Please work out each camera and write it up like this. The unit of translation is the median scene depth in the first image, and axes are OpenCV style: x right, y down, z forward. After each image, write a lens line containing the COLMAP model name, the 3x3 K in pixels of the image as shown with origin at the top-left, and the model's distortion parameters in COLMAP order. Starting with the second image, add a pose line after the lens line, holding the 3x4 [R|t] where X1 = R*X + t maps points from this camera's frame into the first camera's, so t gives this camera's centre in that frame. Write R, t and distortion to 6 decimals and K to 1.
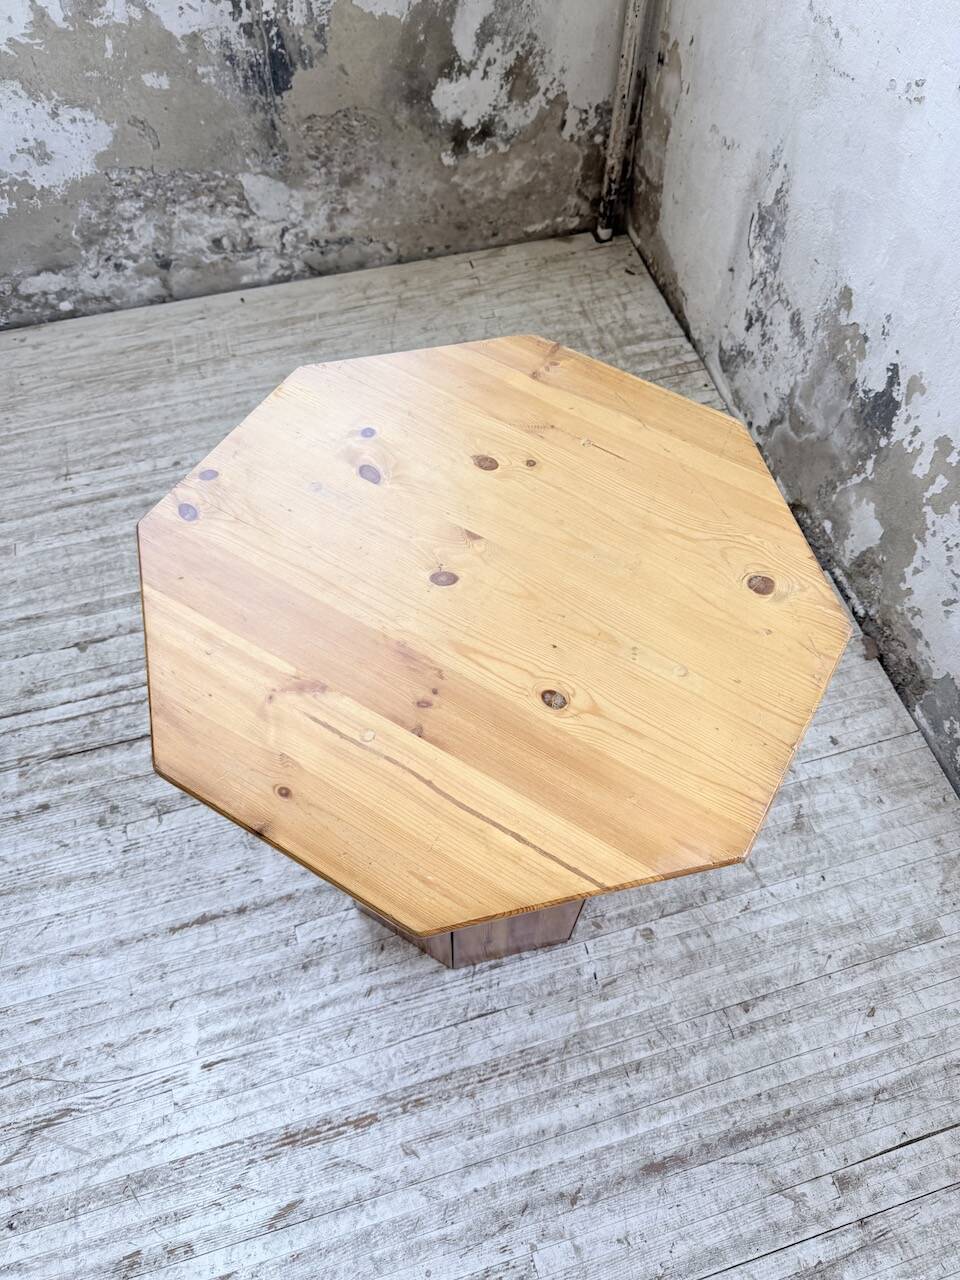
lens RADIAL K [[919.9, 0, 488.0], [0, 919.9, 645.2], [0, 0, 1]] dist [-0.004761, -0.009912]
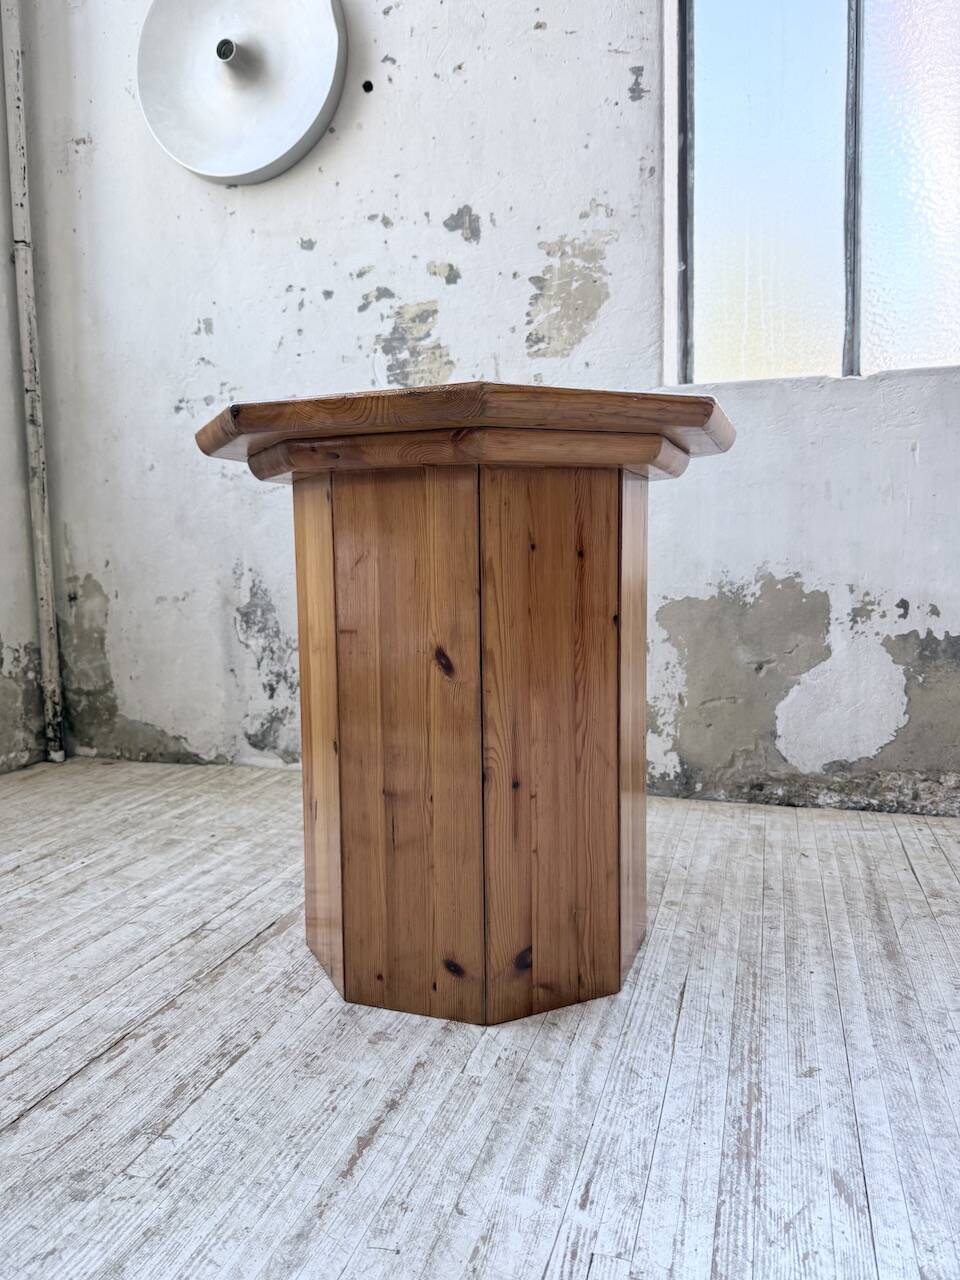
lens RADIAL K [[907.6, 0, 480.3], [0, 907.6, 639.3], [0, 0, 1]] dist [0.030390, -0.068219]
pose [[0.559726, -0.113350, 0.820889, -0.575712], [0.722673, 0.551532, -0.416600, 0.336689], [-0.405525, 0.826416, 0.390622, 0.375030]]
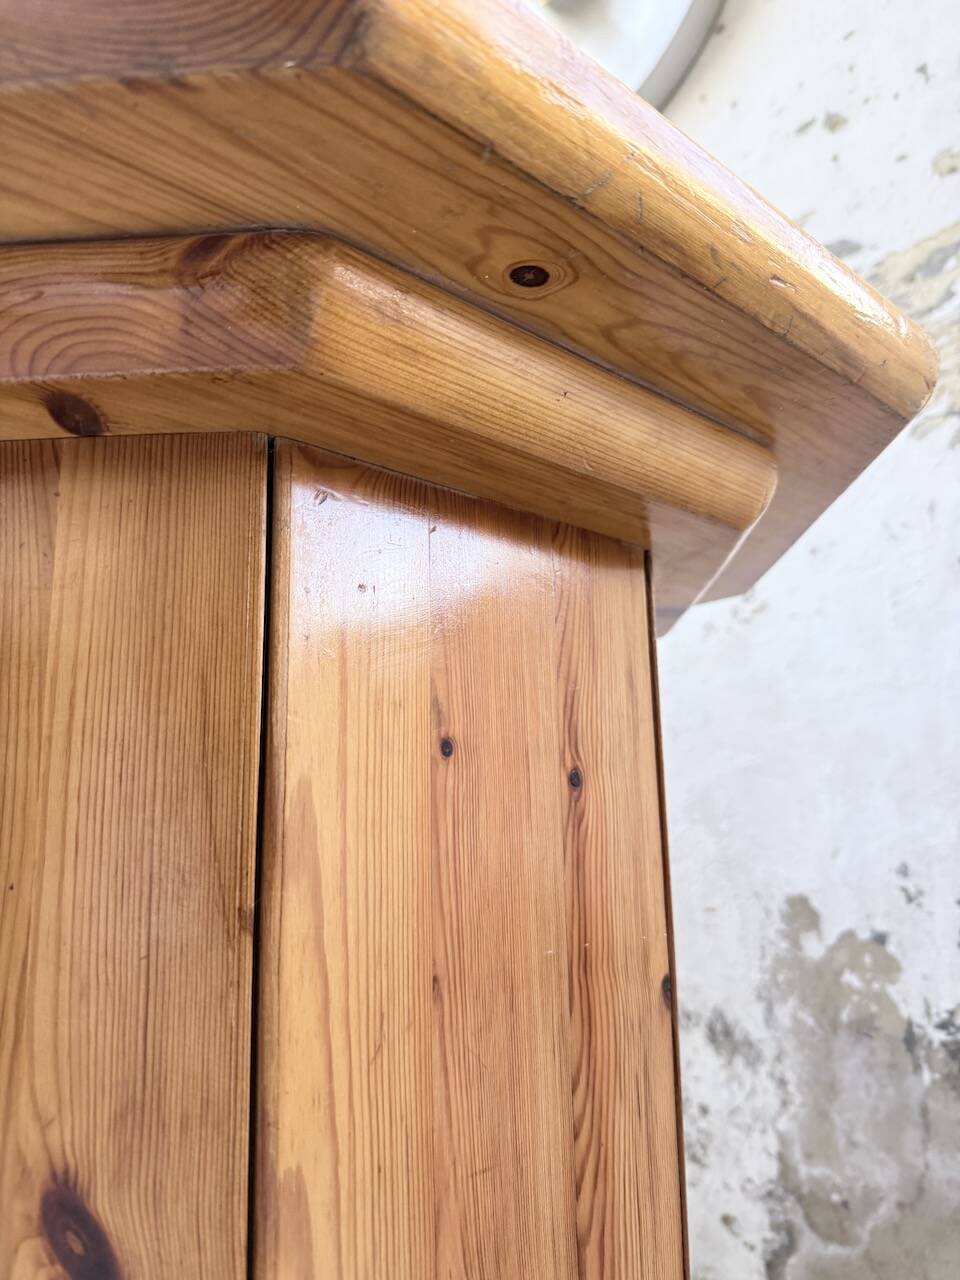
lens RADIAL K [[937.1, 0, 481.4], [0, 937.1, 640.8], [0, 0, 1]] dist [-0.024972, -0.002164]
pose [[0.894486, 0.055465, 0.443642, -0.065131], [0.397433, 0.355878, -0.845812, -0.009547], [-0.204795, 0.932885, 0.296285, 0.613994]]
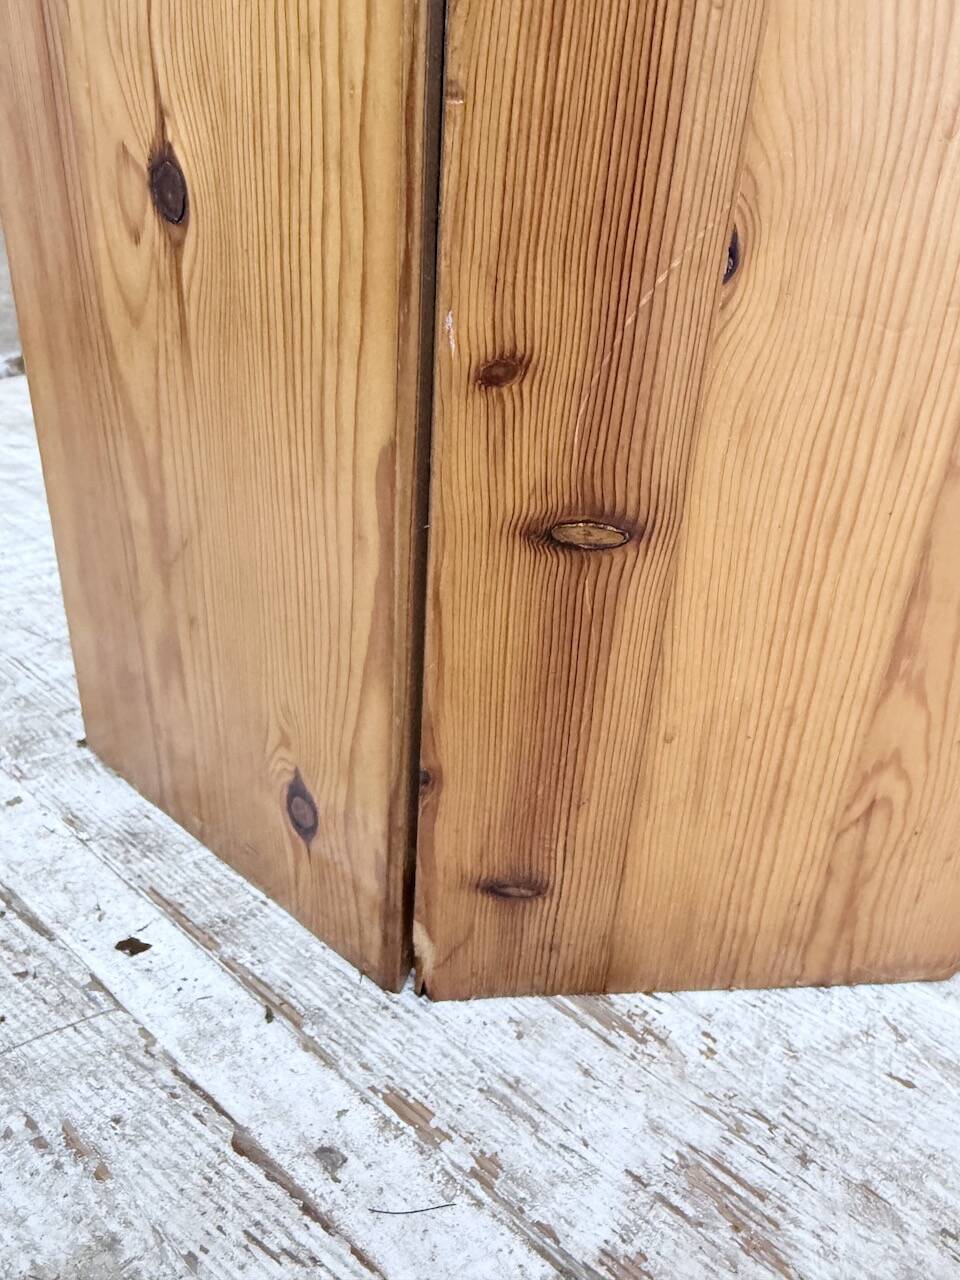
lens RADIAL K [[929.4, 0, 480.9], [0, 929.4, 590.0], [0, 0, 1]] dist [0.005107, 0.000801]
pose [[-0.555912, -0.427239, 0.713042, -0.199105], [0.670622, 0.276329, 0.688410, -0.304708], [-0.491150, 0.860877, 0.132901, 0.974598]]
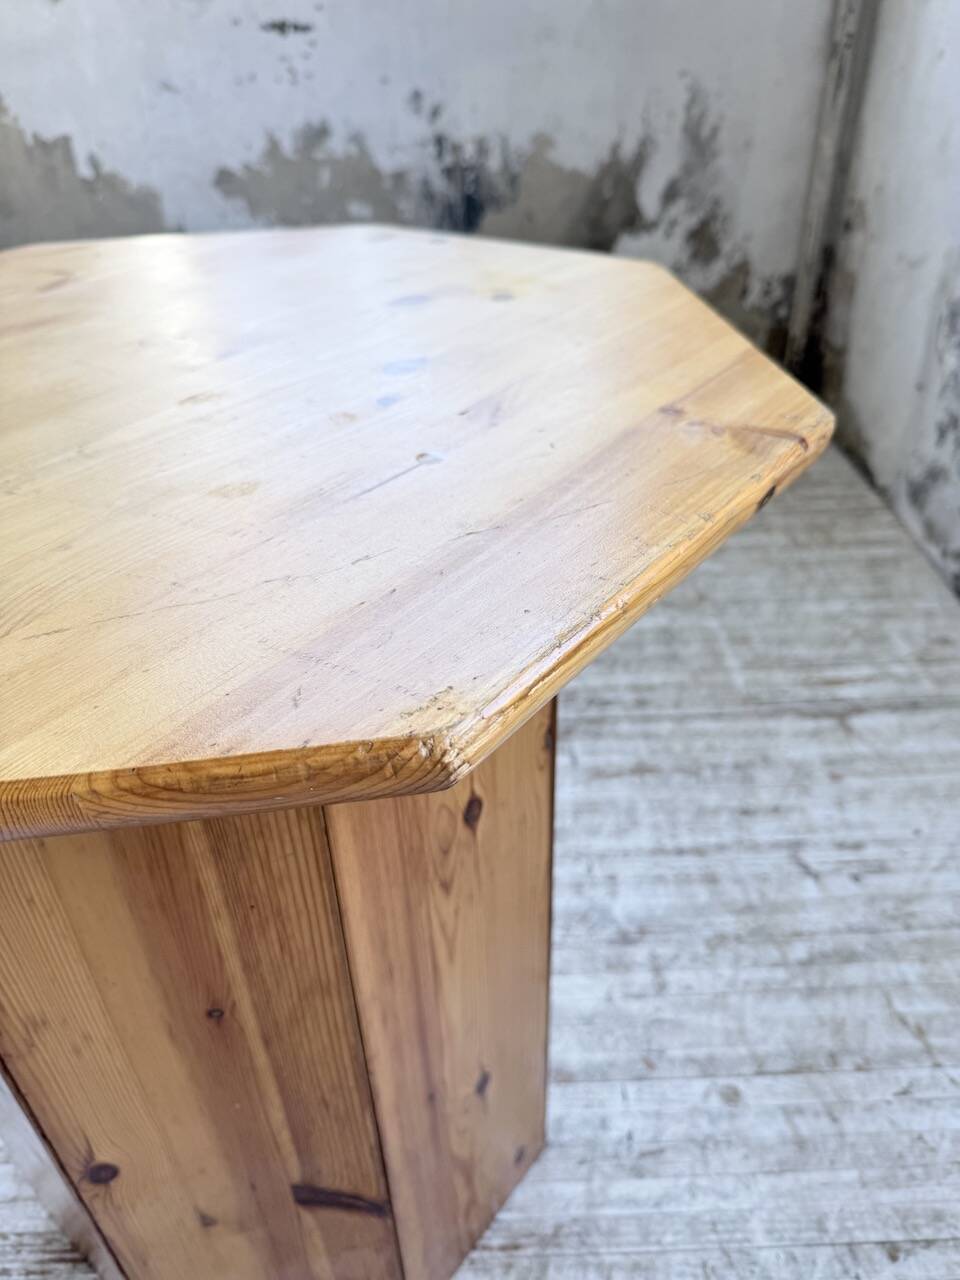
lens RADIAL K [[946.2, 0, 476.3], [0, 946.2, 625.3], [0, 0, 1]] dist [-0.025320, -0.005209]
pose [[0.963115, 0.105415, -0.247584, 0.107225], [-0.198985, 0.898382, -0.391554, 0.251573], [0.181149, 0.426377, 0.886221, 0.232028]]
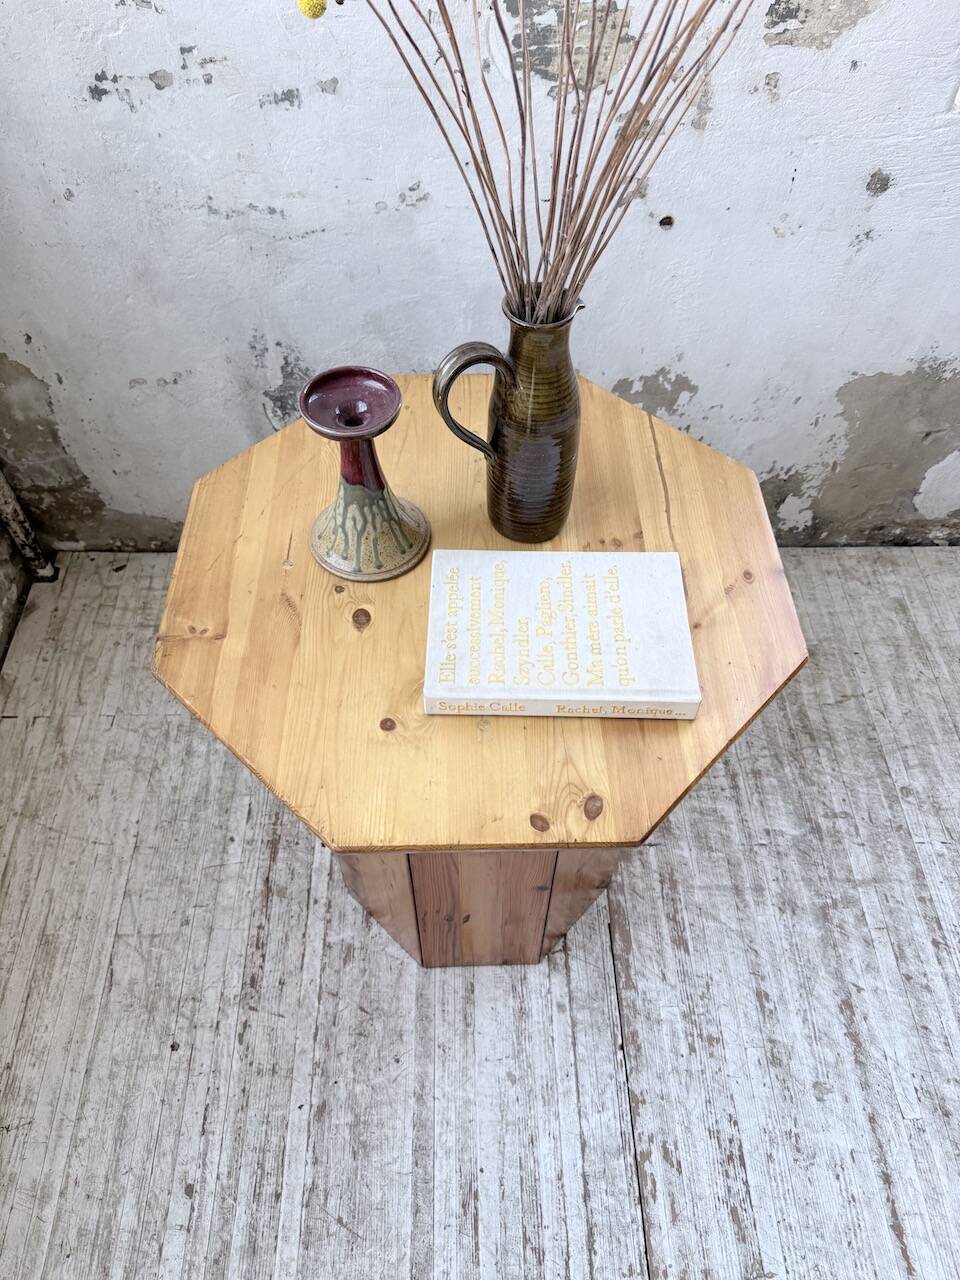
lens RADIAL K [[910.7, 0, 480.8], [0, 910.7, 643.7], [0, 0, 1]] dist [0.002276, -0.017250]
pose [[0.260326, -0.782092, 0.566183, -0.373349], [0.821830, 0.487276, 0.295224, -0.440067], [-0.506779, 0.388451, 0.769597, 0.260007]]
